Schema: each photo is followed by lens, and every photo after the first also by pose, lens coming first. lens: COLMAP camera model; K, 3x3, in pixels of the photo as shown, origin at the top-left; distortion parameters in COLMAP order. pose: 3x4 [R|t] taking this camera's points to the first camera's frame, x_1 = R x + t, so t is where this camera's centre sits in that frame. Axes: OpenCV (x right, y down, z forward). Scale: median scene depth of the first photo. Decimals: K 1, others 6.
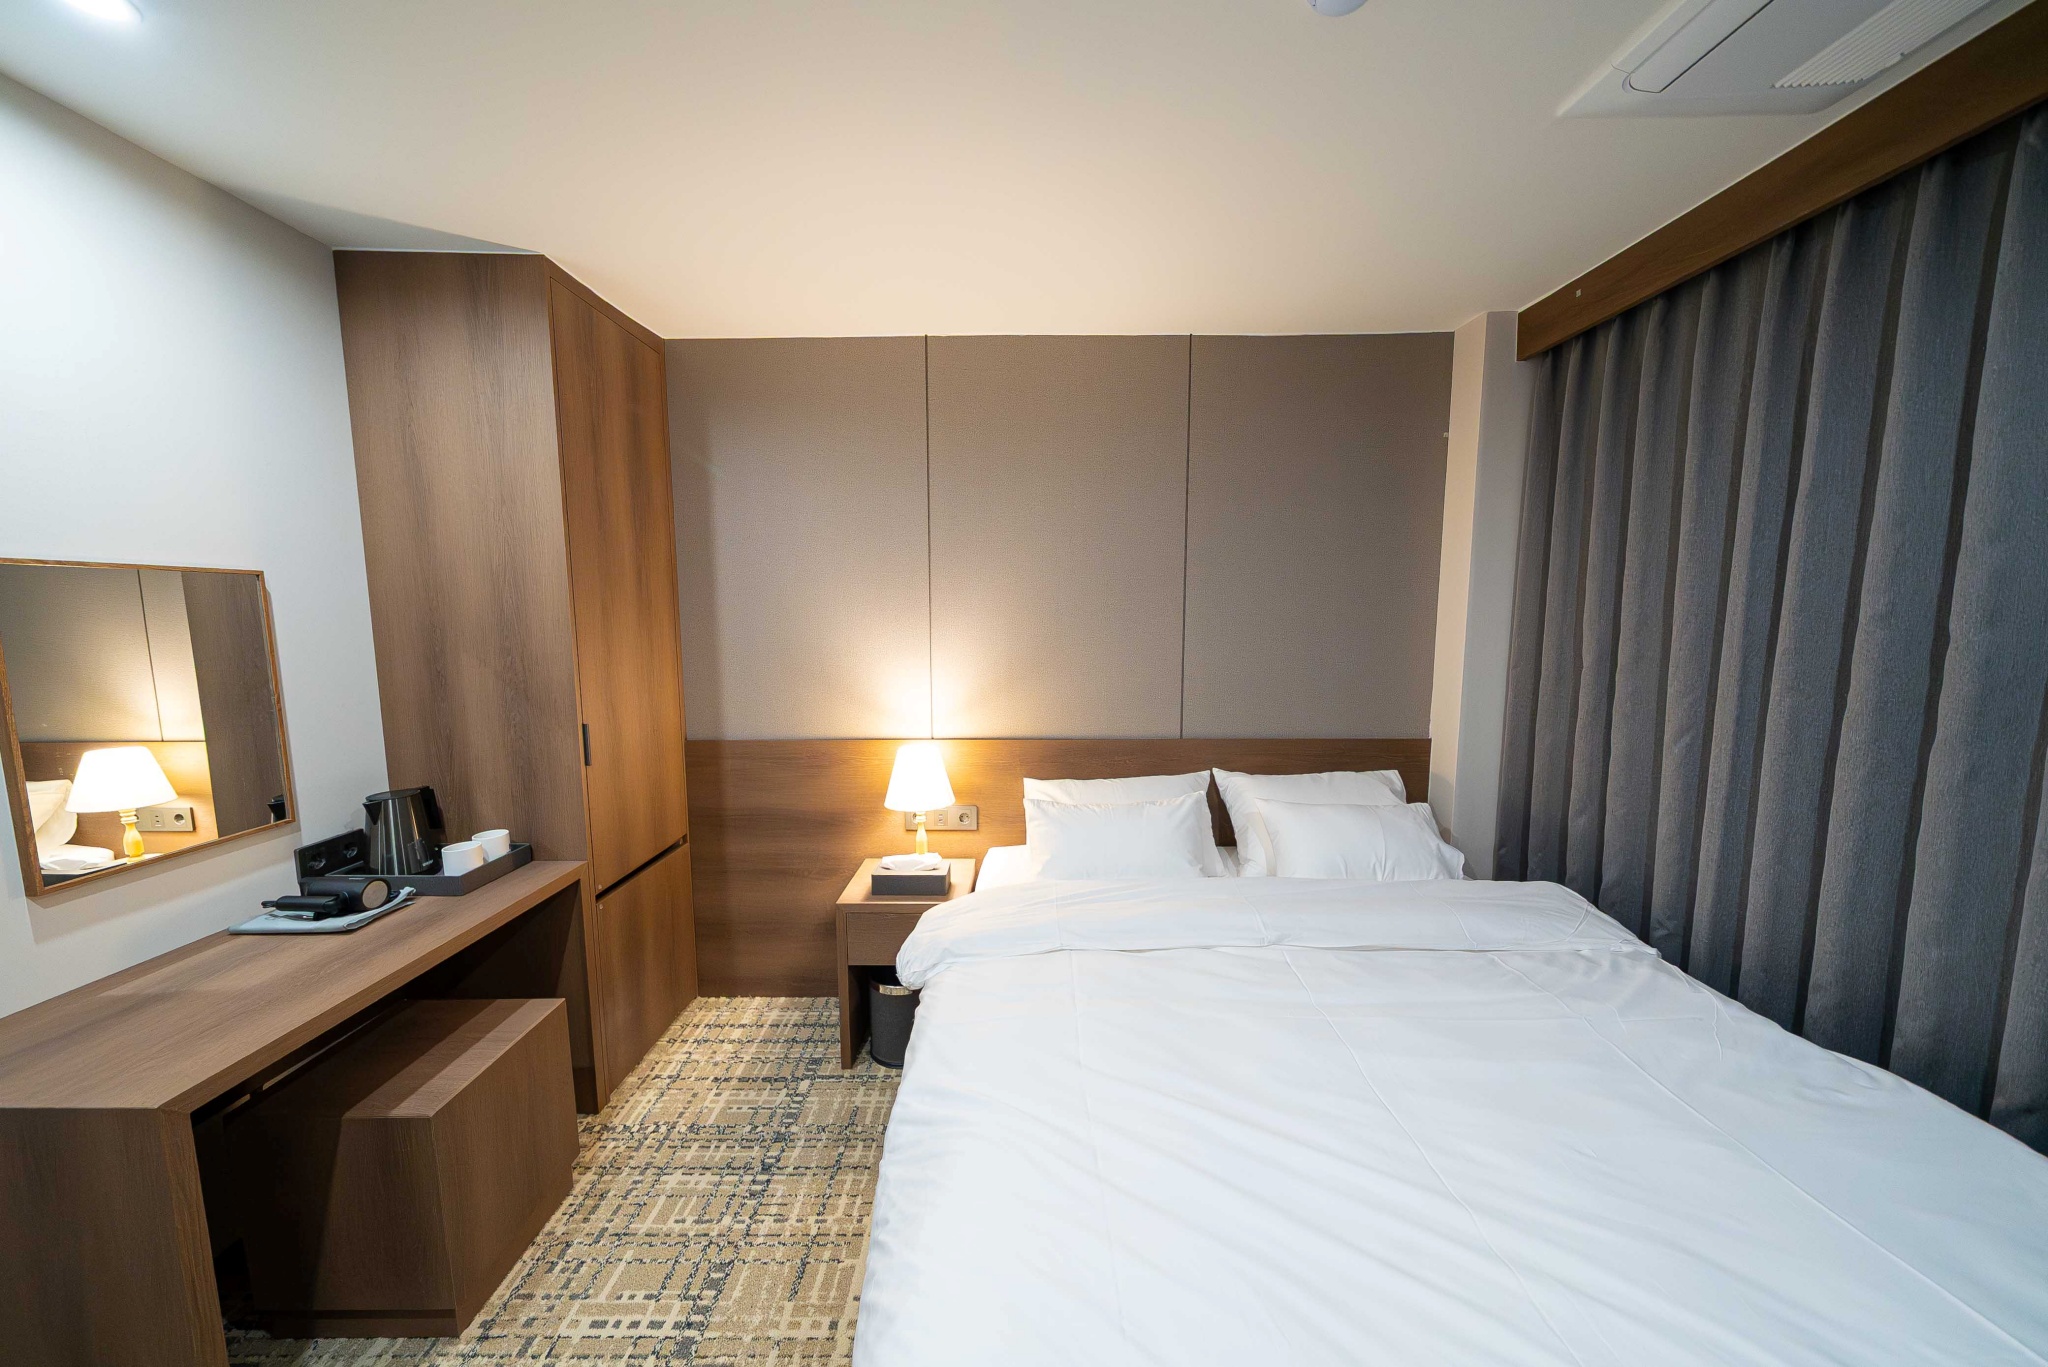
lens RADIAL K [[691.8, 0, 1007.0], [0, 691.8, 696.6], [0, 0, 1]] dist [-0.001377, 0.000052]
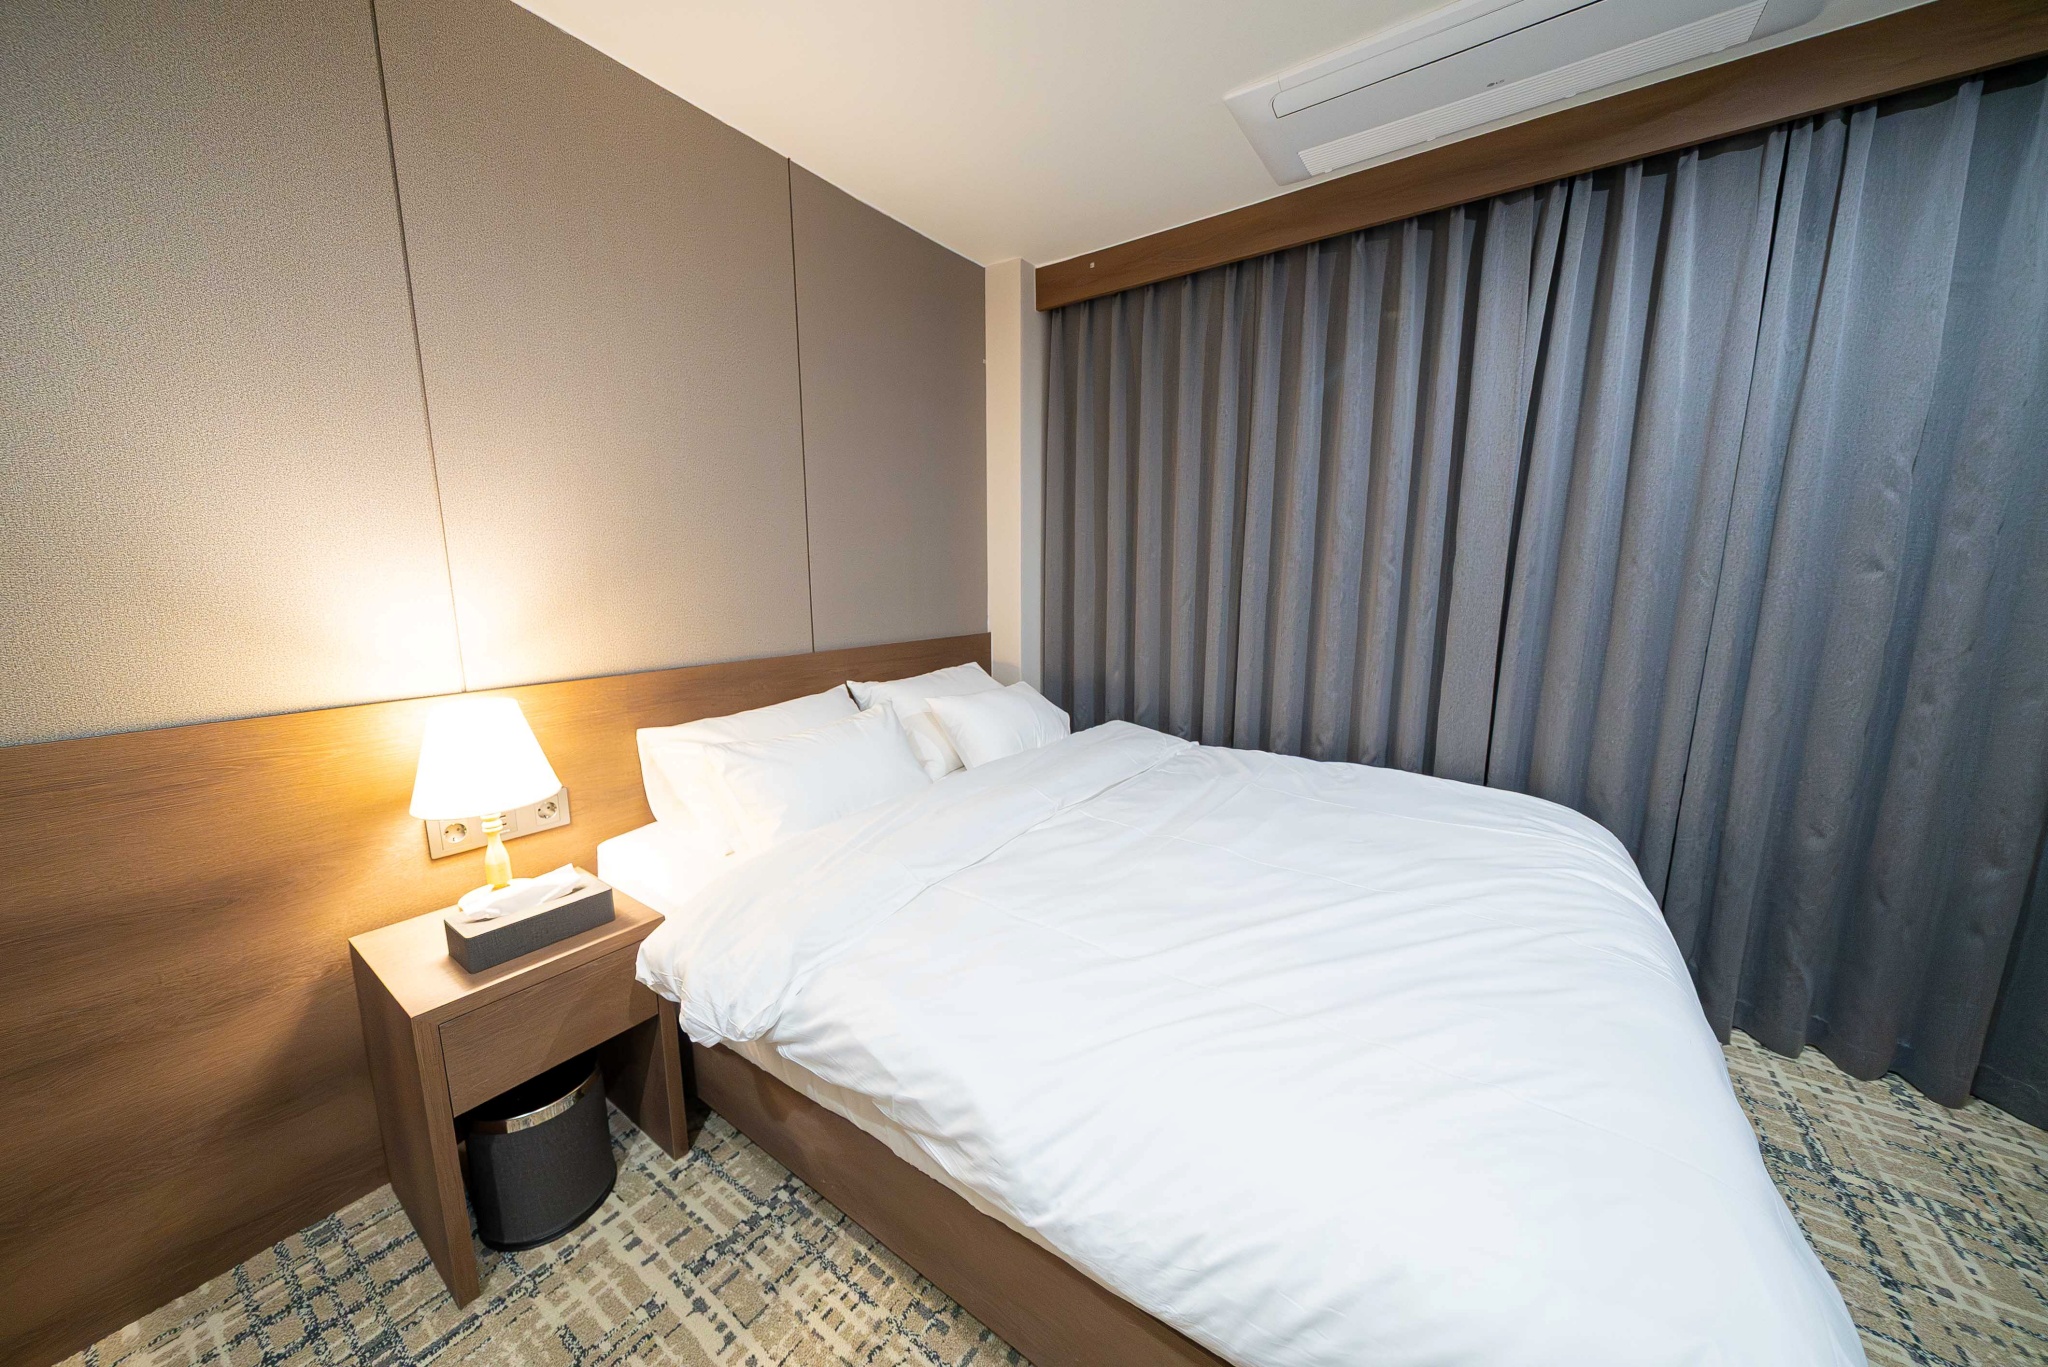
lens RADIAL K [[691.8, 0, 1007.0], [0, 691.8, 696.6], [0, 0, 1]] dist [-0.001377, 0.000052]
pose [[0.573798, -0.139992, 0.806944, -0.355465], [0.091158, 0.990078, 0.106943, 0.050579], [-0.813908, 0.012196, 0.580866, 0.335377]]
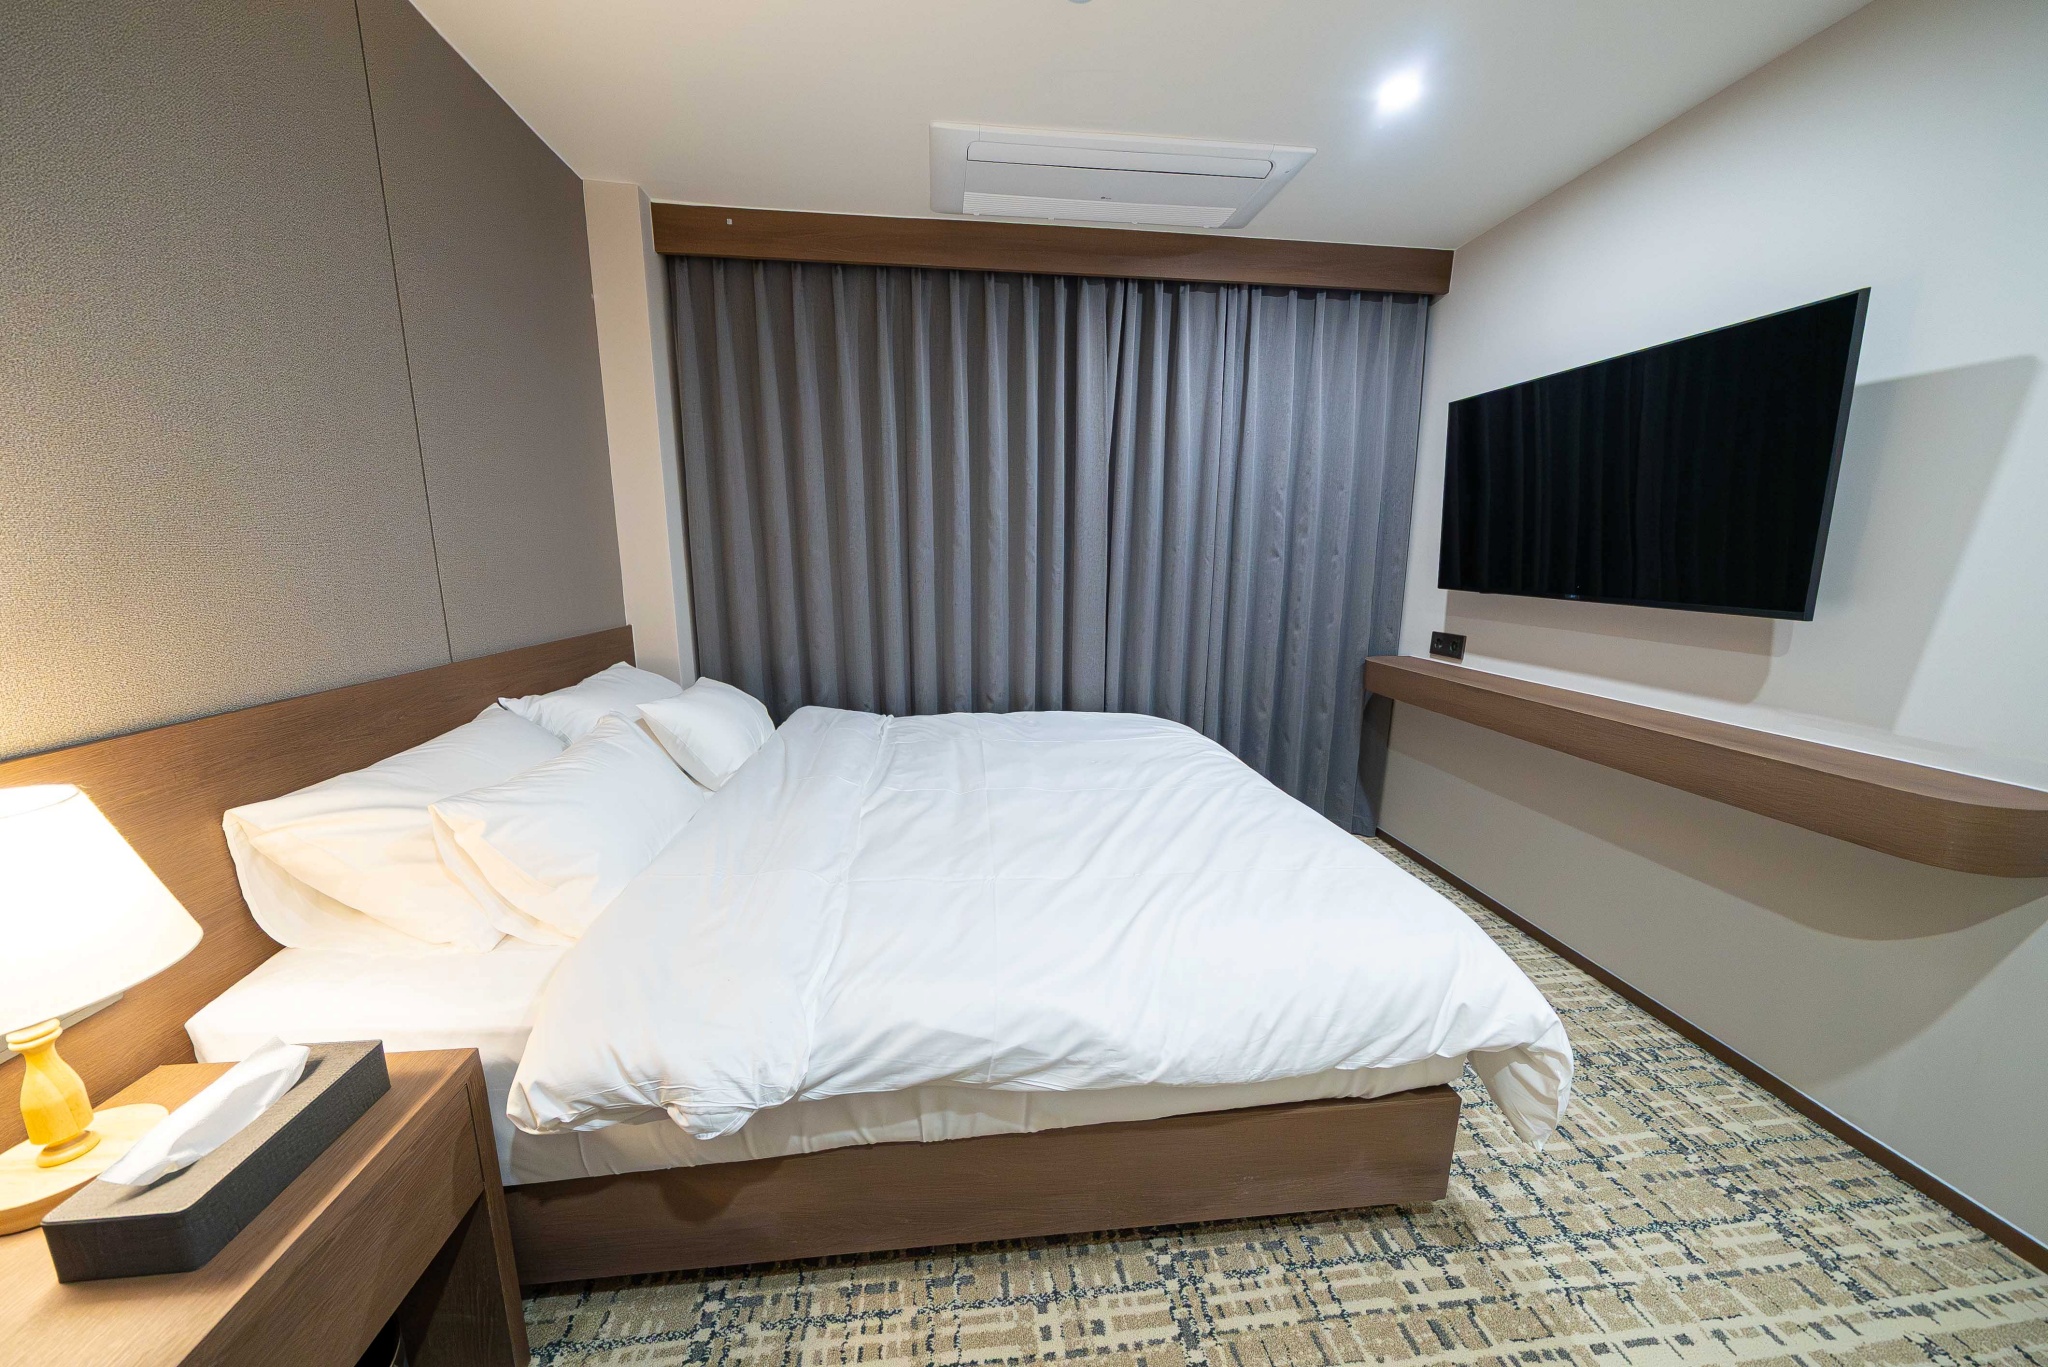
lens RADIAL K [[696.7, 0, 1005.4], [0, 696.7, 700.9], [0, 0, 1]] dist [-0.000678, -0.000038]
pose [[-0.116926, -0.192373, 0.974331, -0.475925], [0.110148, 0.972496, 0.205229, 0.021938], [-0.987014, 0.131317, -0.092521, 0.638610]]
